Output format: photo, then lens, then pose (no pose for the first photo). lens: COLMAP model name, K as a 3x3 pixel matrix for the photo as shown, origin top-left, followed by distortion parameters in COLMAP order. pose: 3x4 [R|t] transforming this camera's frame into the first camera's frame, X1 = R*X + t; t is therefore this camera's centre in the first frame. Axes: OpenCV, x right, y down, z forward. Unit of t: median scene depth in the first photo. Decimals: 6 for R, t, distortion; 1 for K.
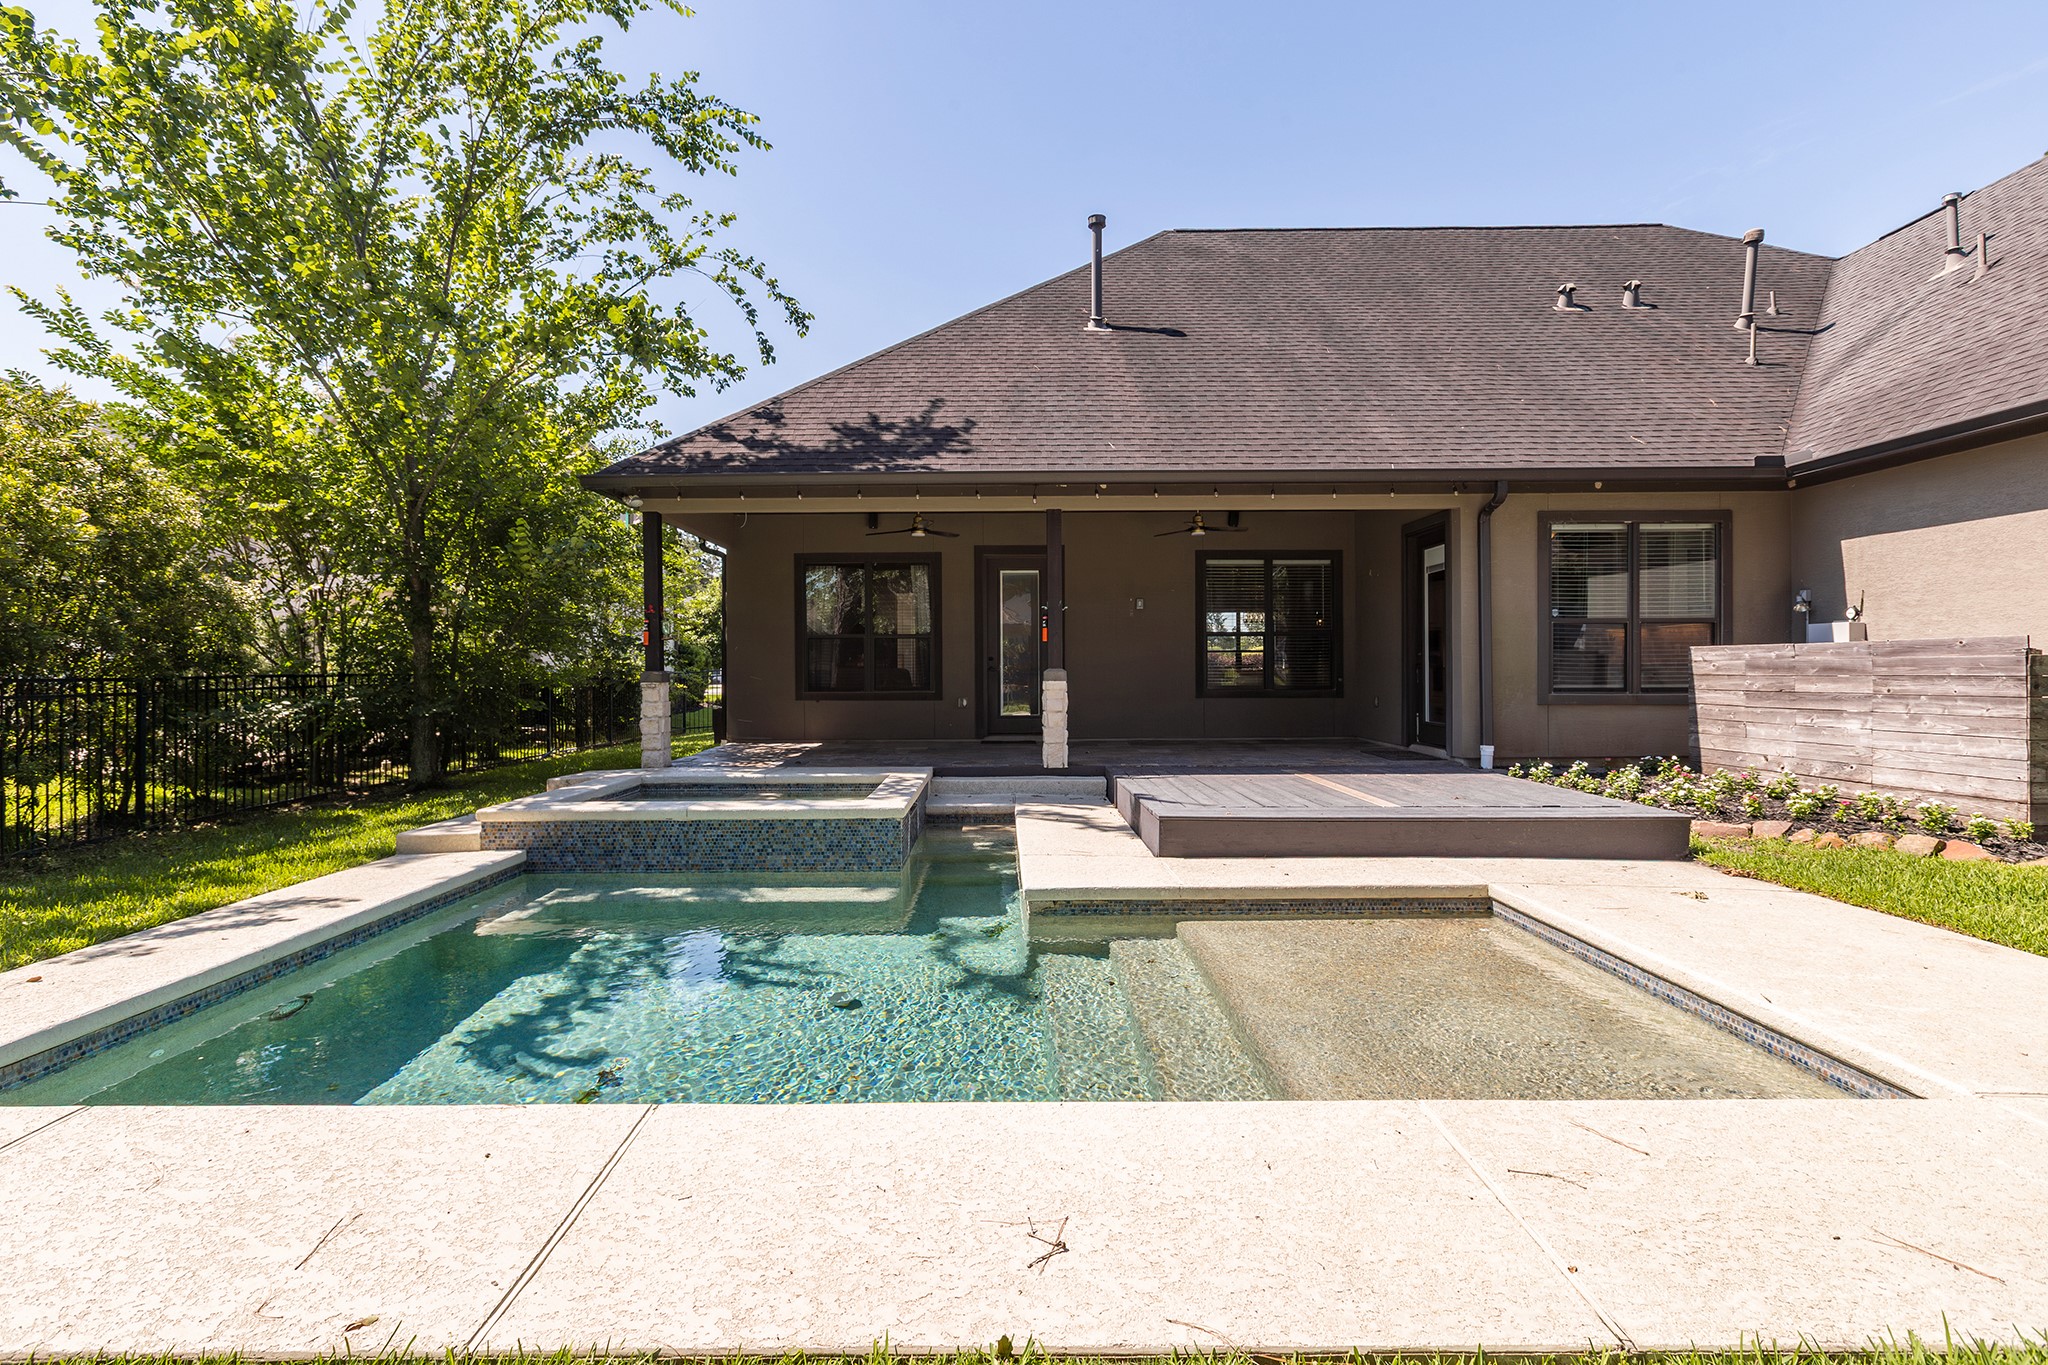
lens RADIAL K [[905.5, 0, 1011.8], [0, 905.5, 671.6], [0, 0, 1]] dist [0.000056, 0.000202]
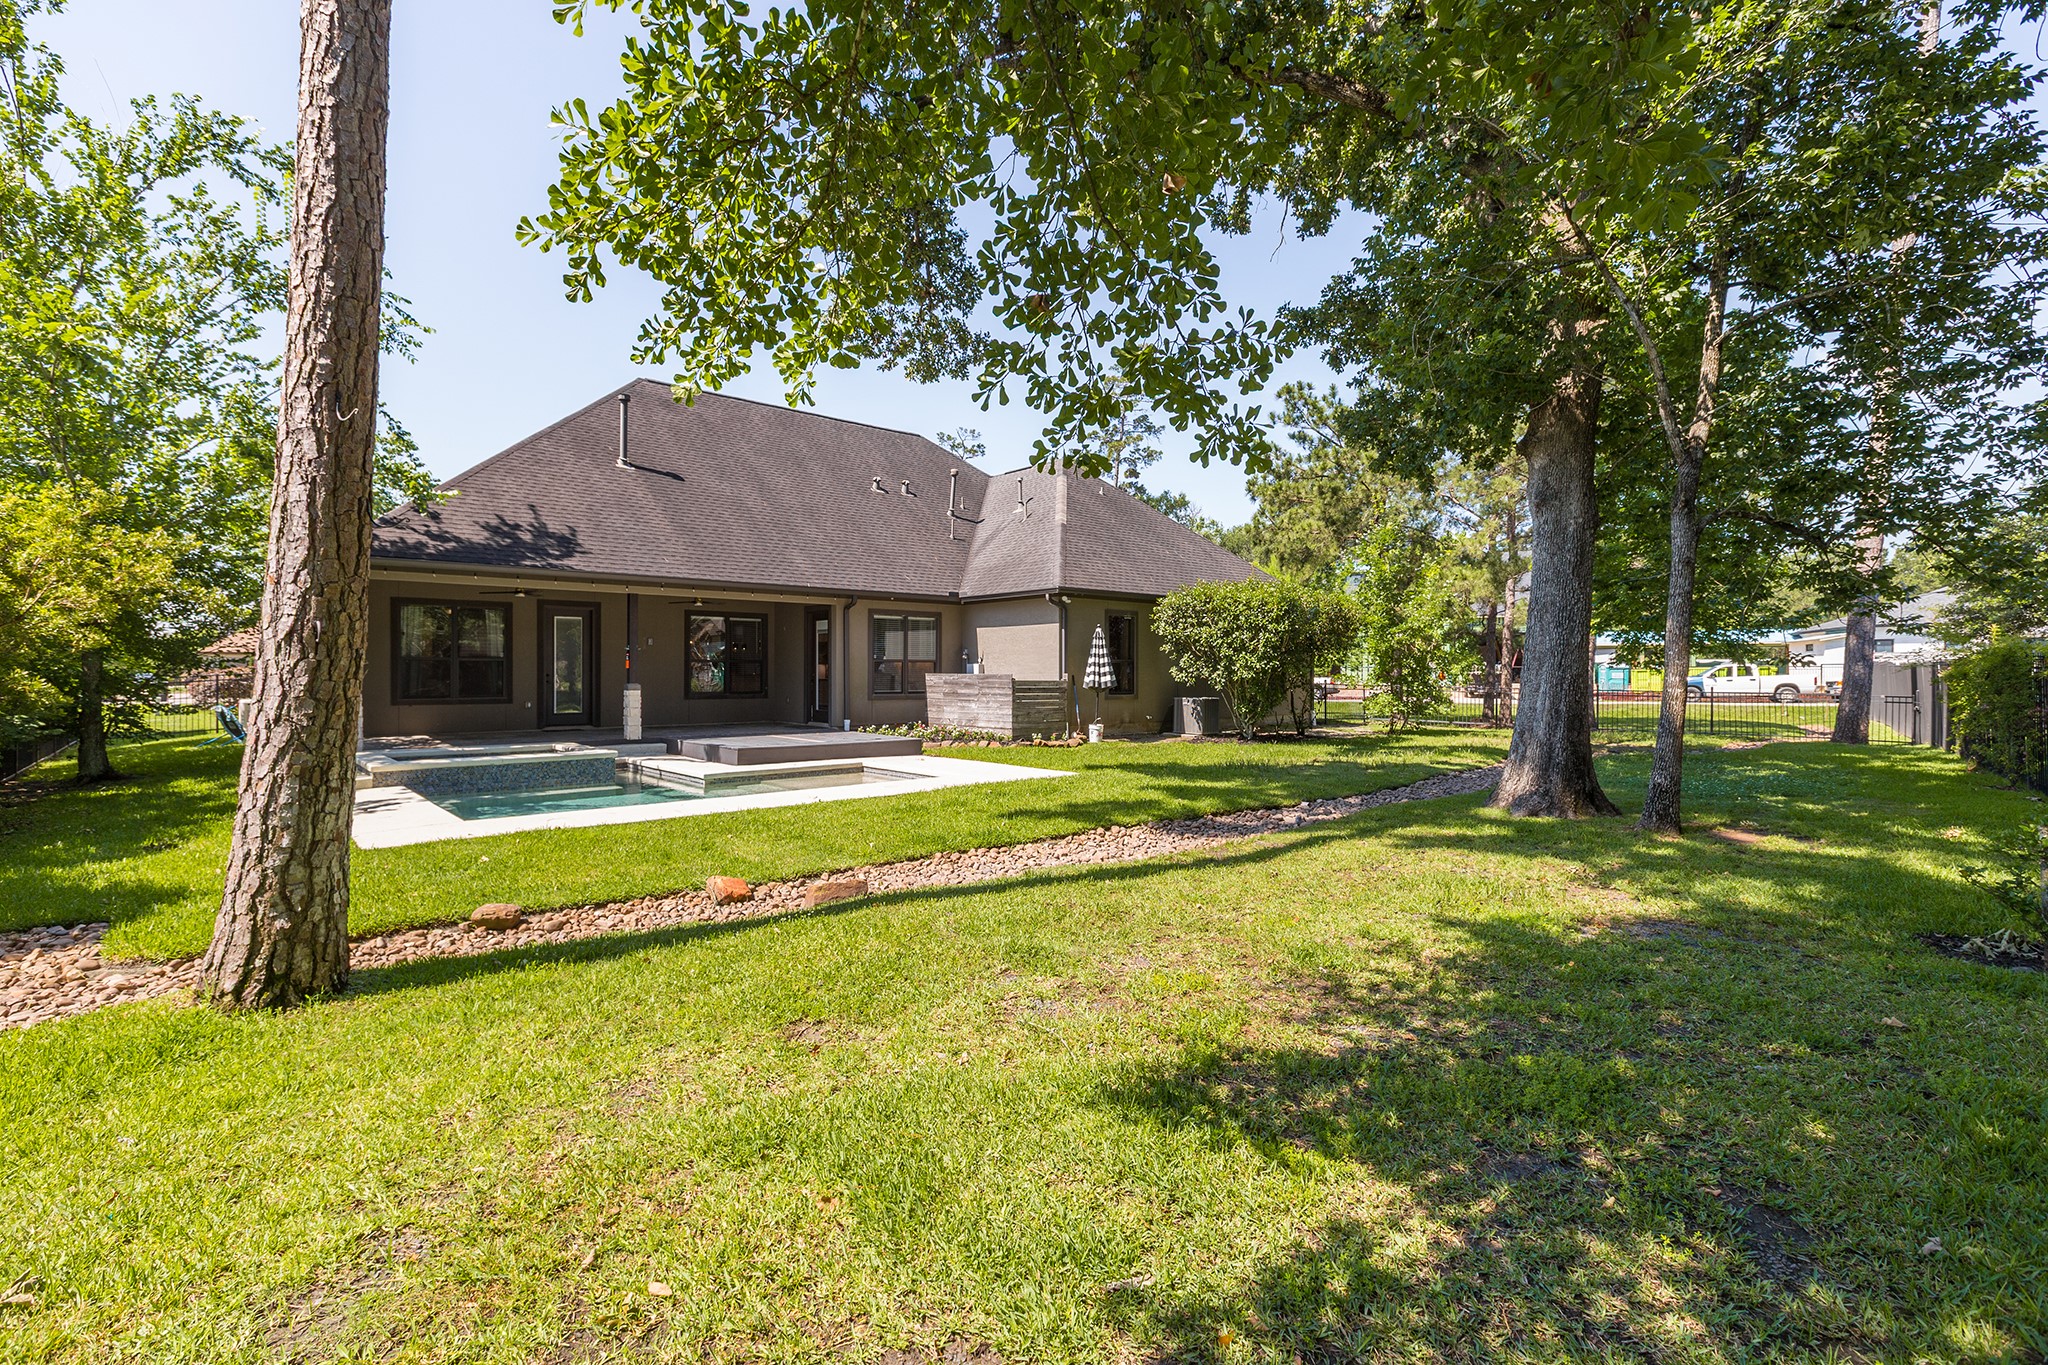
lens RADIAL K [[905.5, 0, 1011.8], [0, 905.5, 671.6], [0, 0, 1]] dist [0.000056, 0.000202]
pose [[0.753113, 0.006256, 0.657862, -0.587676], [-0.004742, 0.999980, -0.004081, -0.023319], [-0.657874, -0.000046, 0.753128, -0.859078]]
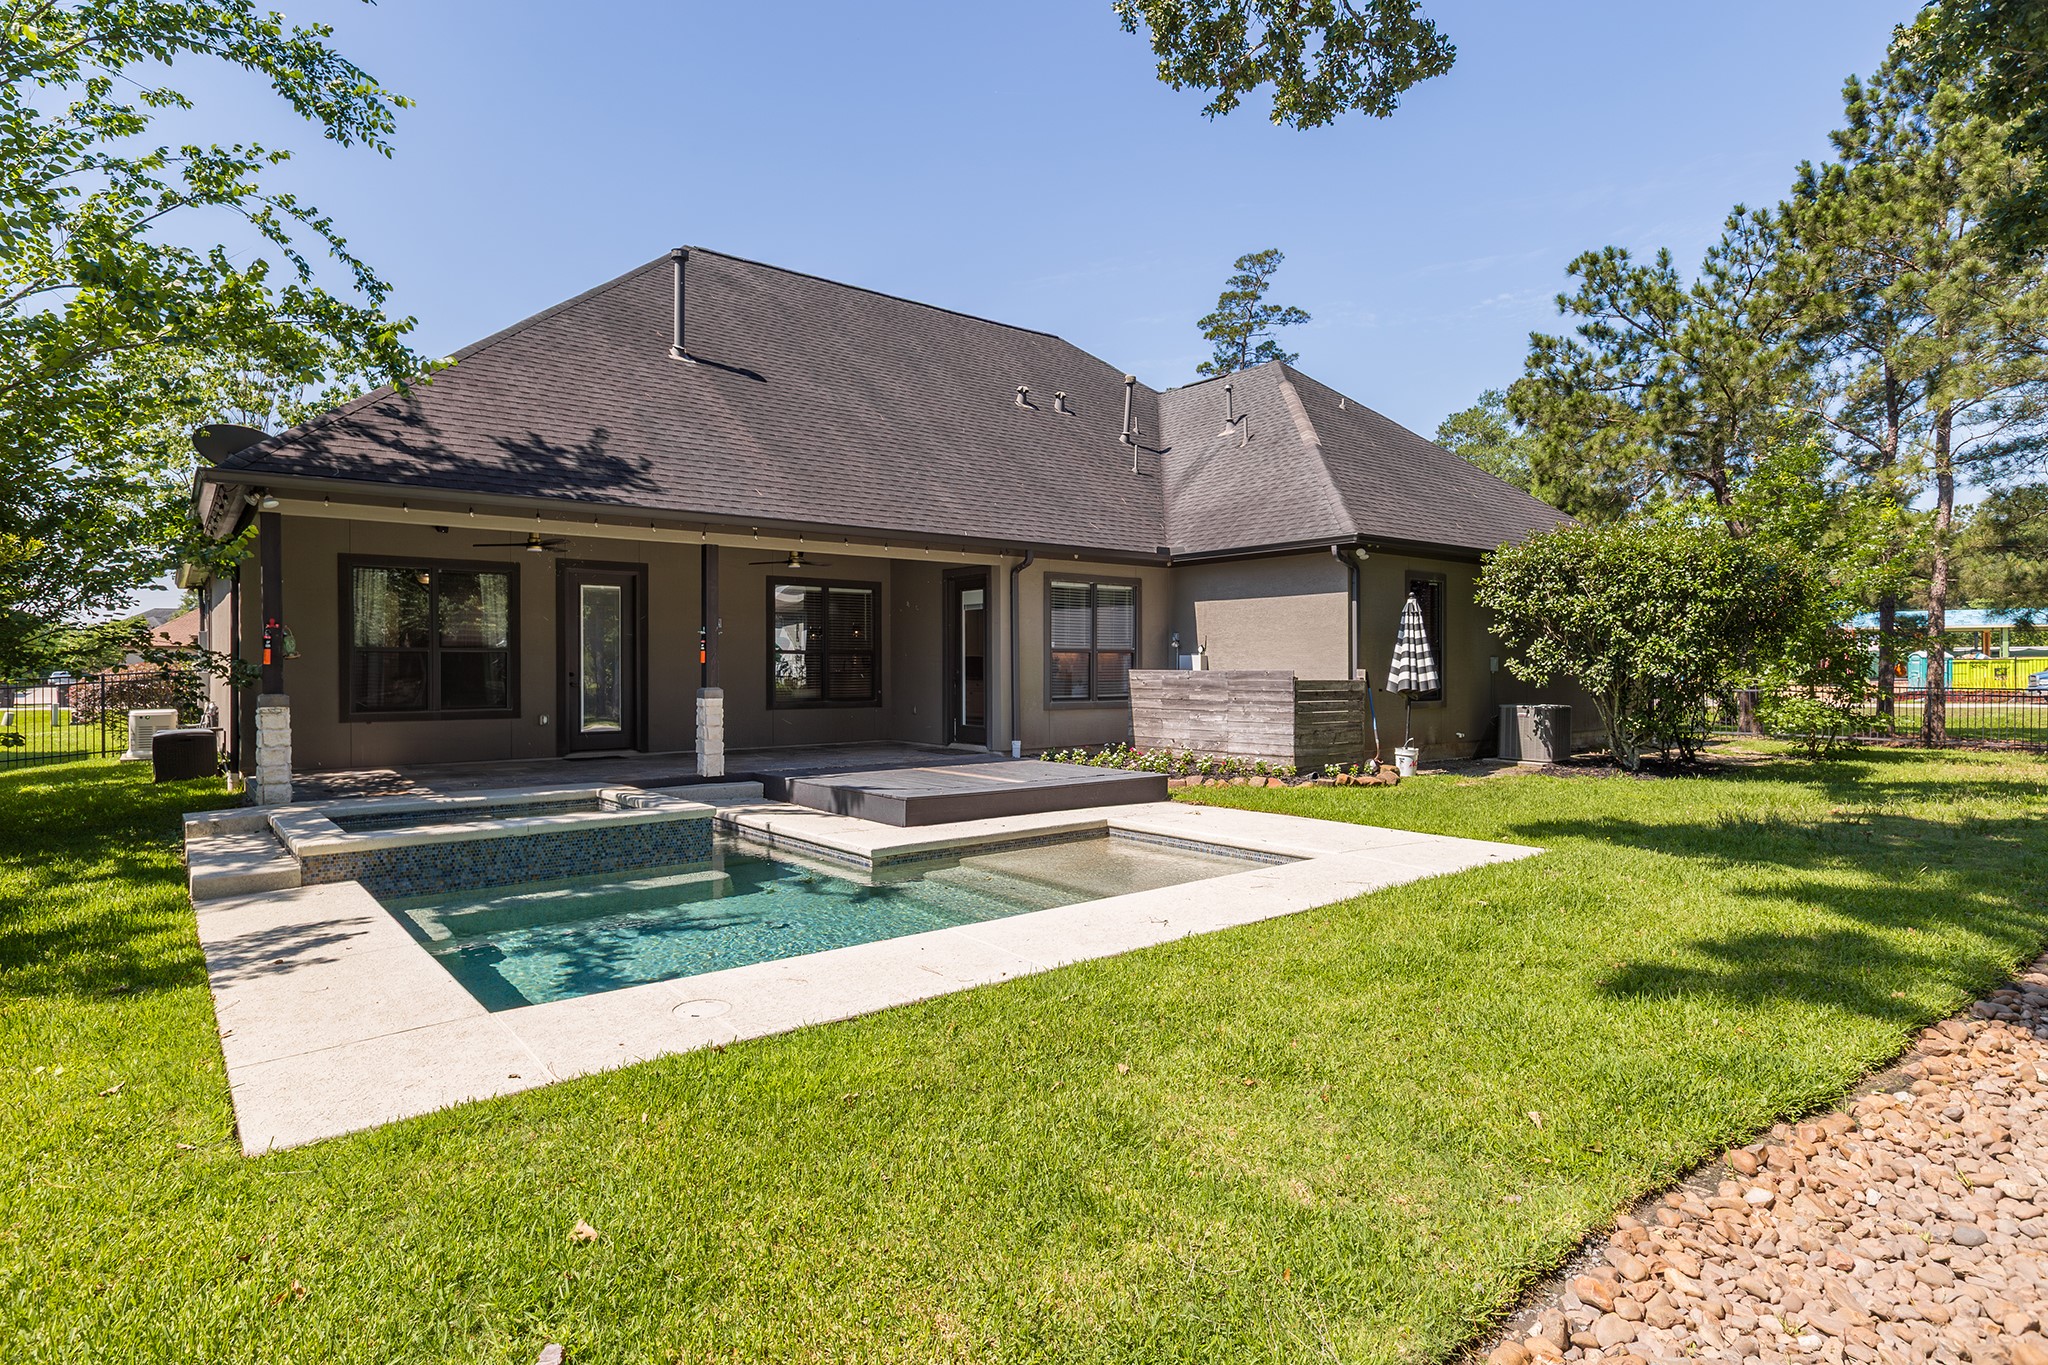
lens RADIAL K [[1070.2, 0, 1009.0], [0, 1070.2, 665.8], [0, 0, 1]] dist [0.000794, -0.002038]
pose [[0.781203, 0.004005, 0.624264, -0.514311], [-0.000923, 0.999986, -0.005260, -0.024180], [-0.624276, 0.003533, 0.781196, -0.268420]]
